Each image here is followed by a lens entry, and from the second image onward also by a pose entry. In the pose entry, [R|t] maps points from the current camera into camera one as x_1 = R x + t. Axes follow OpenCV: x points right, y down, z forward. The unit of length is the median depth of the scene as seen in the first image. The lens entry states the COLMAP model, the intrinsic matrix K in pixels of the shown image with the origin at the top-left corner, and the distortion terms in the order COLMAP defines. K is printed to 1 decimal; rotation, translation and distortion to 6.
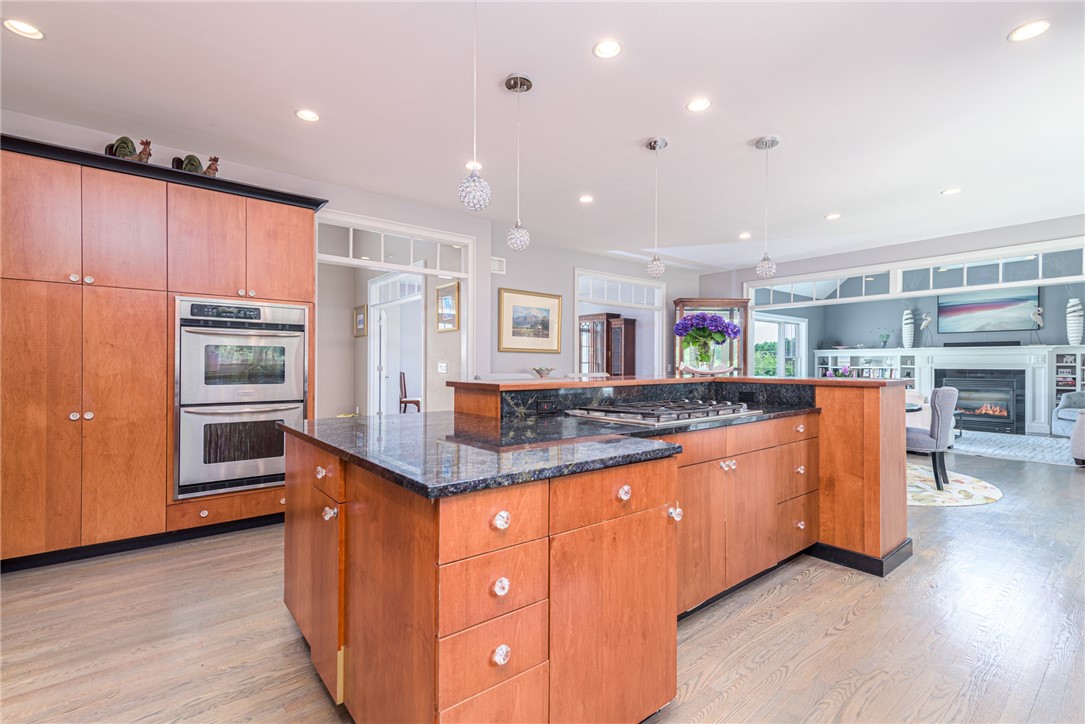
lens RADIAL K [[494.2, 0, 542.5], [0, 494.2, 362.0], [0, 0, 1]] dist [0.024444, -0.000952]
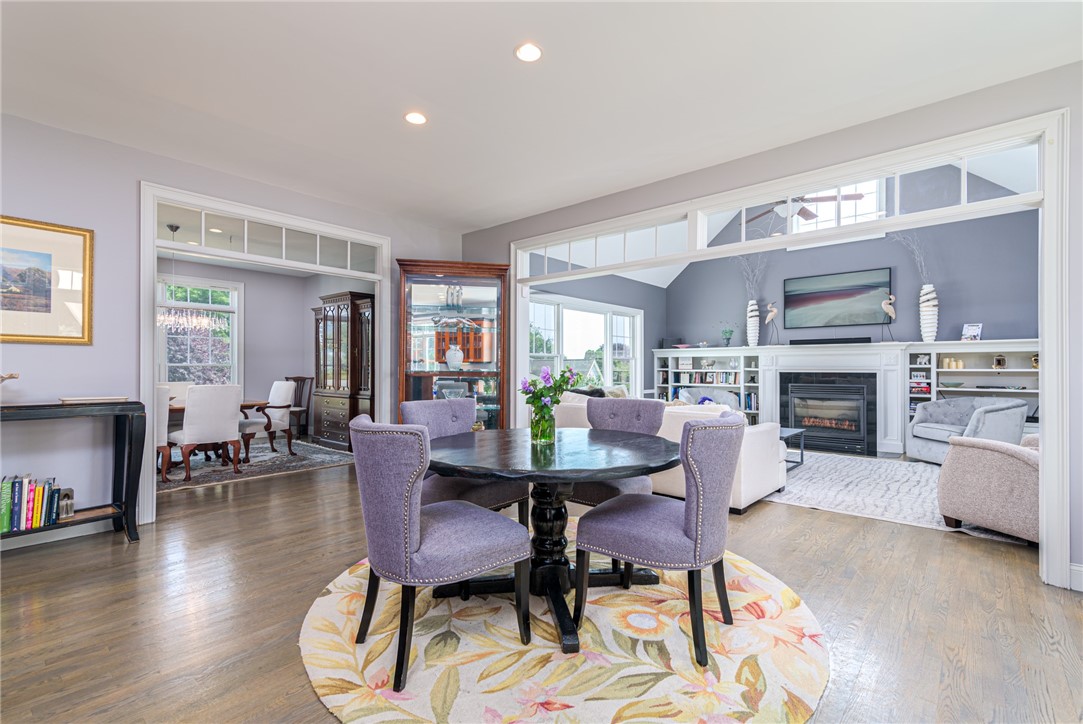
lens RADIAL K [[493.3, 0, 541.5], [0, 493.3, 362.0], [0, 0, 1]] dist [0.024444, -0.000952]
pose [[0.985676, 0.000383, 0.168649, 0.274616], [0.000910, 0.999971, -0.007587, 0.003201], [-0.168647, 0.007632, 0.985647, 0.284611]]
